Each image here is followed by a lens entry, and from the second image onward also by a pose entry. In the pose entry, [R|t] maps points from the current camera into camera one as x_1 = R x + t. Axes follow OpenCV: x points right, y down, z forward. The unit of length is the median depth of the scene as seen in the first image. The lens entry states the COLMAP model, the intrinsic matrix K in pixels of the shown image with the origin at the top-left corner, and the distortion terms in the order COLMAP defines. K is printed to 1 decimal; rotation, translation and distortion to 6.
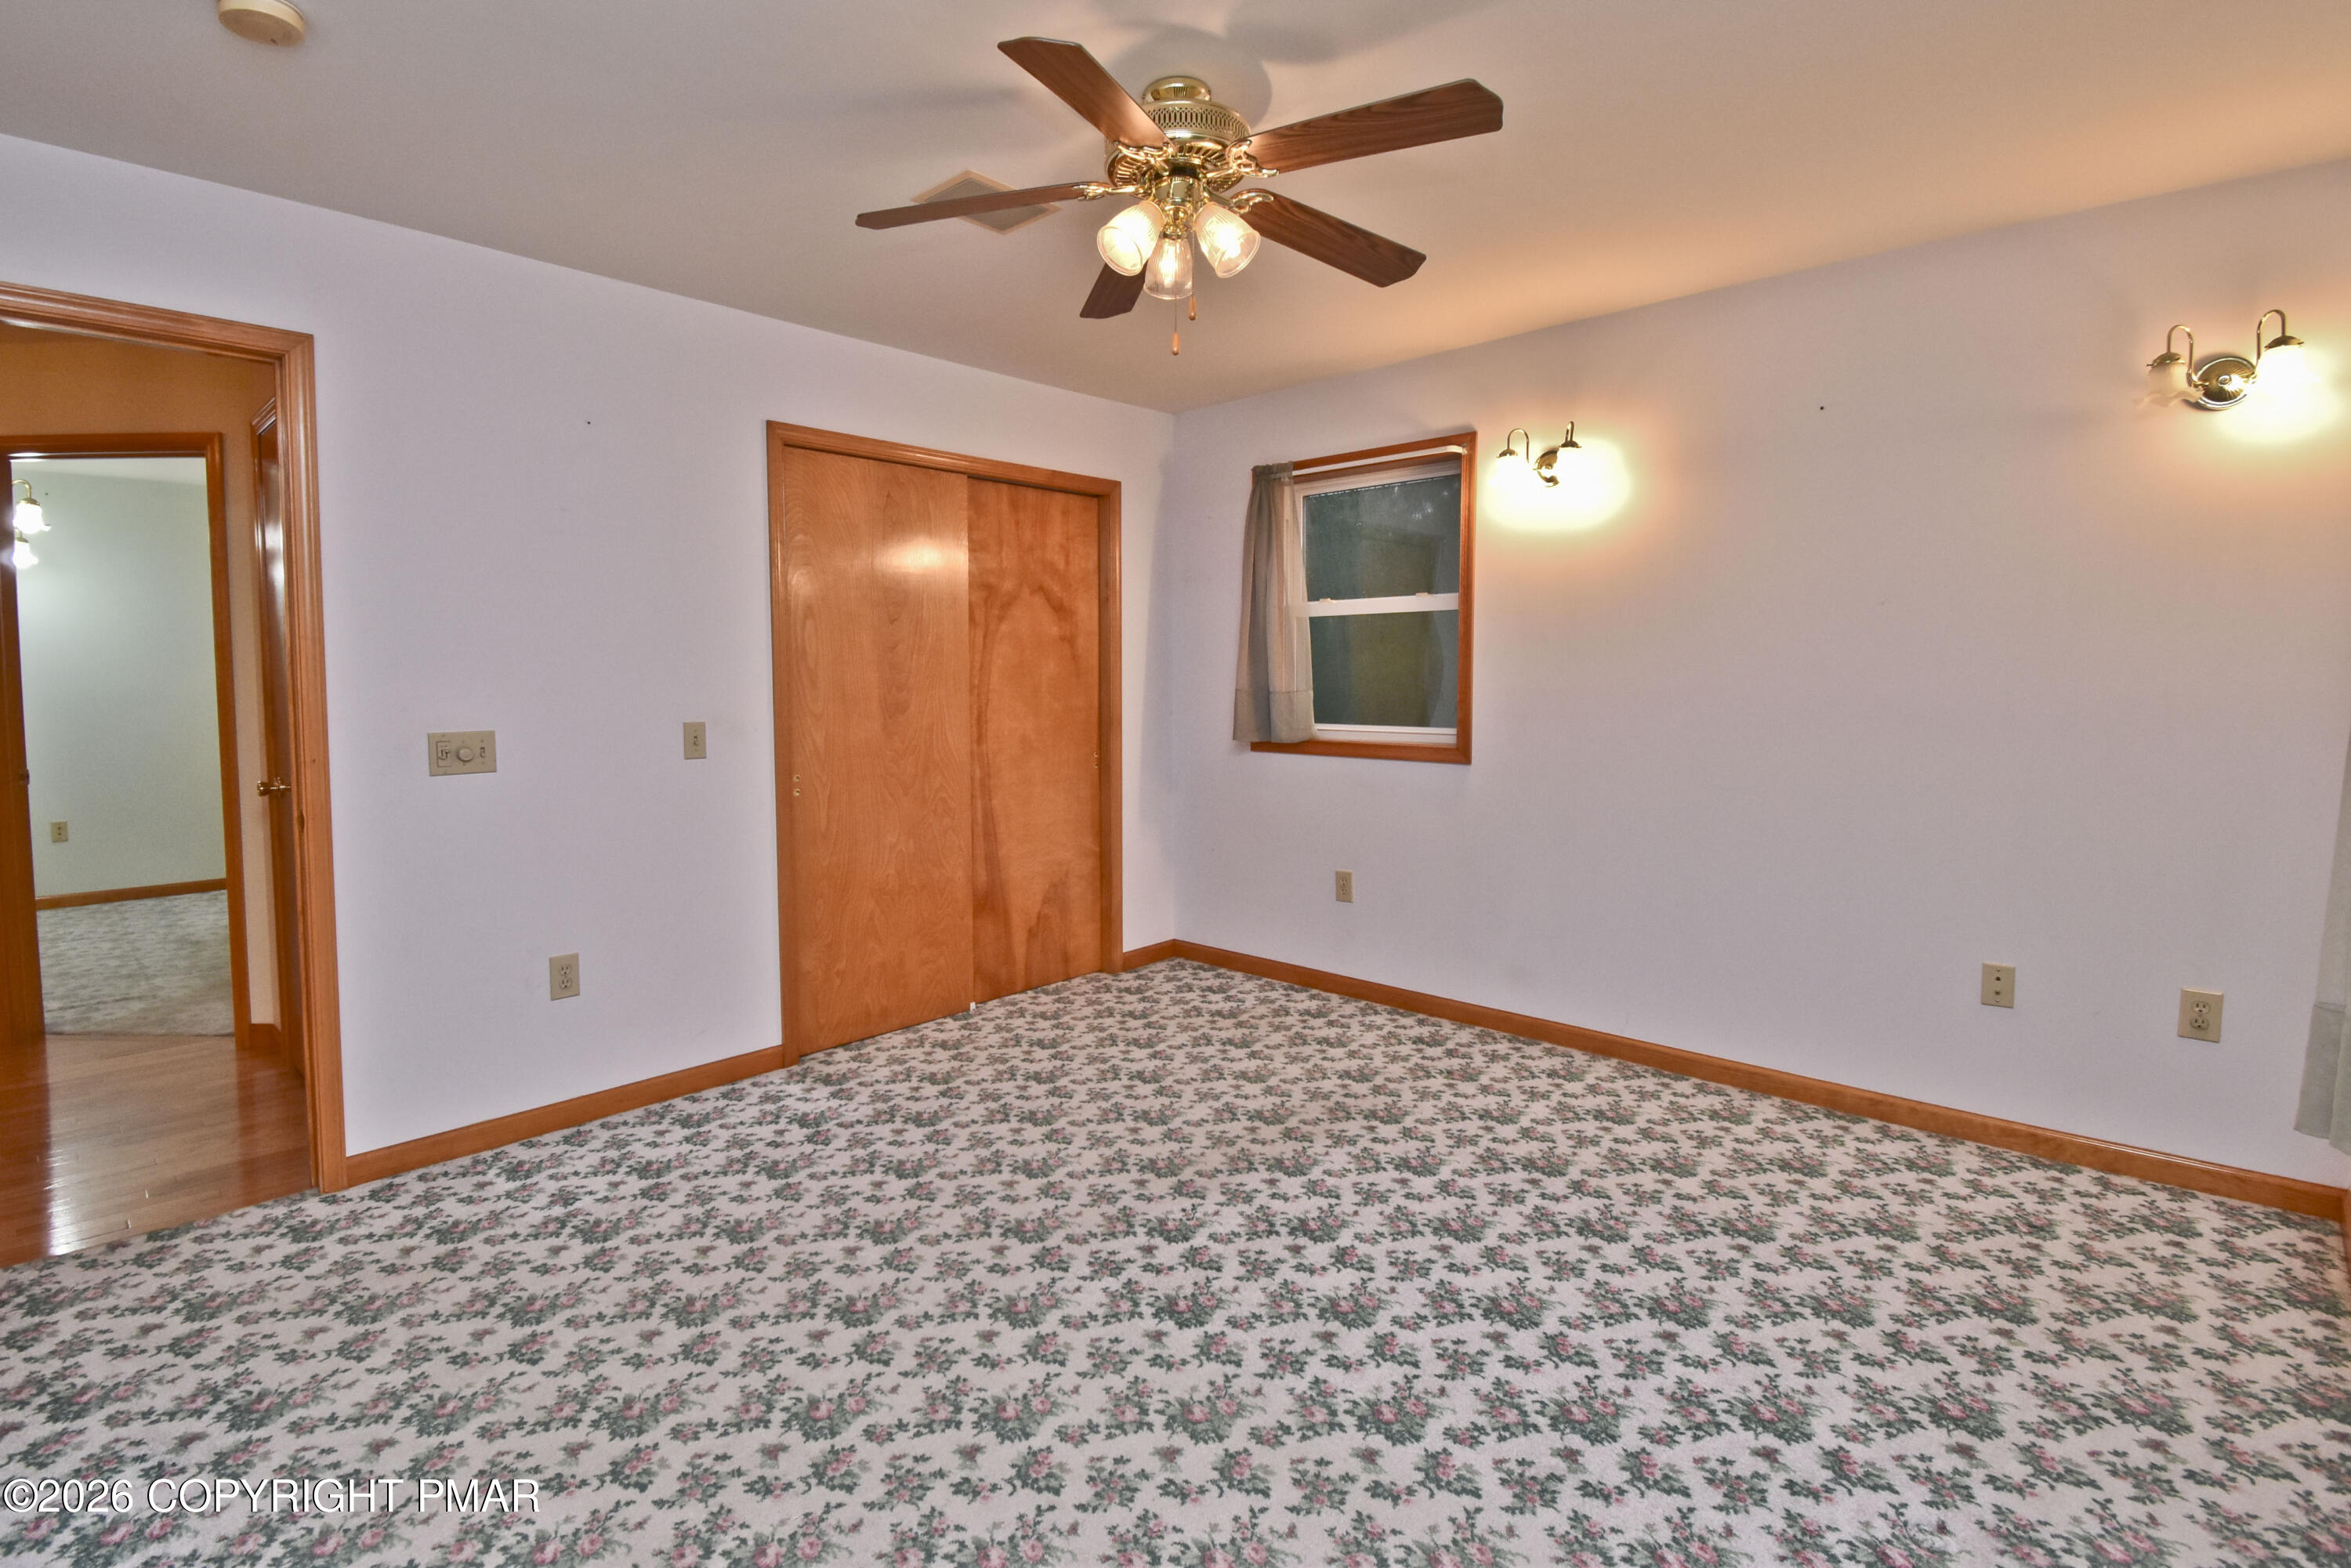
lens RADIAL K [[1038.8, 0, 1154.7], [0, 1038.8, 744.2], [0, 0, 1]] dist [0.016899, -0.025756]
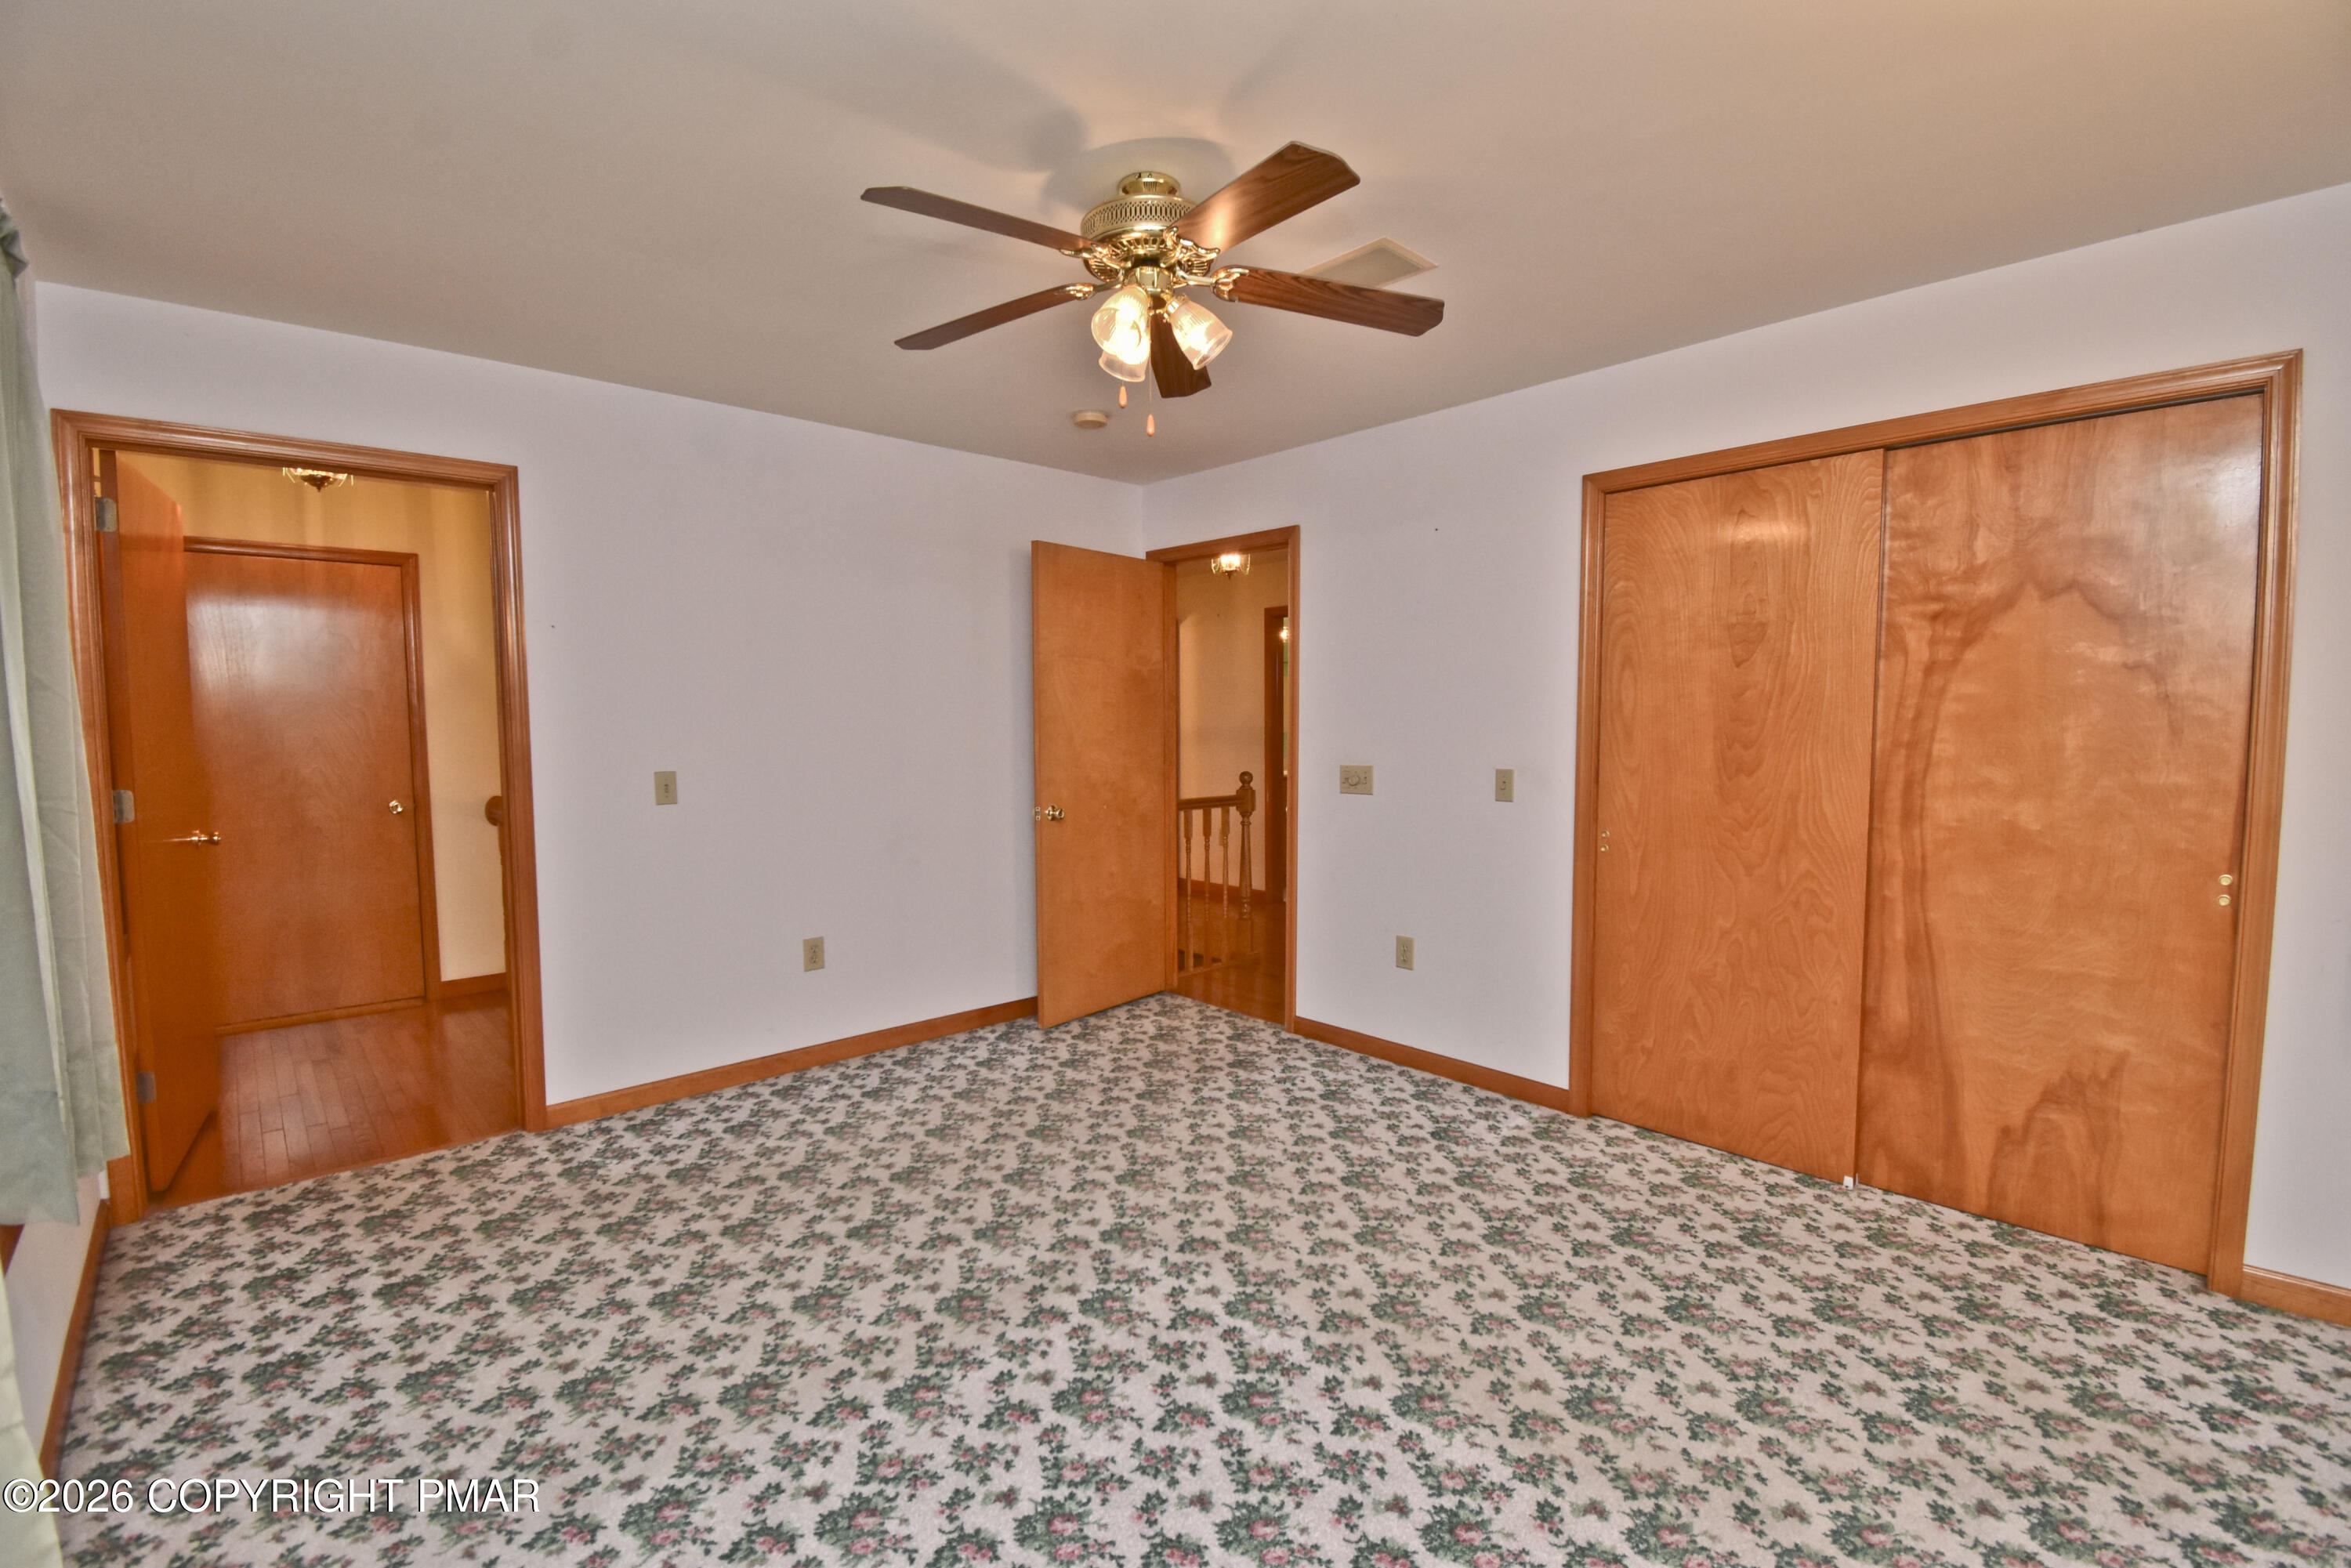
lens RADIAL K [[1215.5, 0, 1335.9], [0, 1215.5, 776.9], [0, 0, 1]] dist [0.028839, -0.042524]
pose [[-0.038184, 0.049498, -0.998044, 0.838982], [-0.064334, 0.996579, 0.051887, -0.063855], [0.997198, 0.066189, -0.034869, 0.816265]]
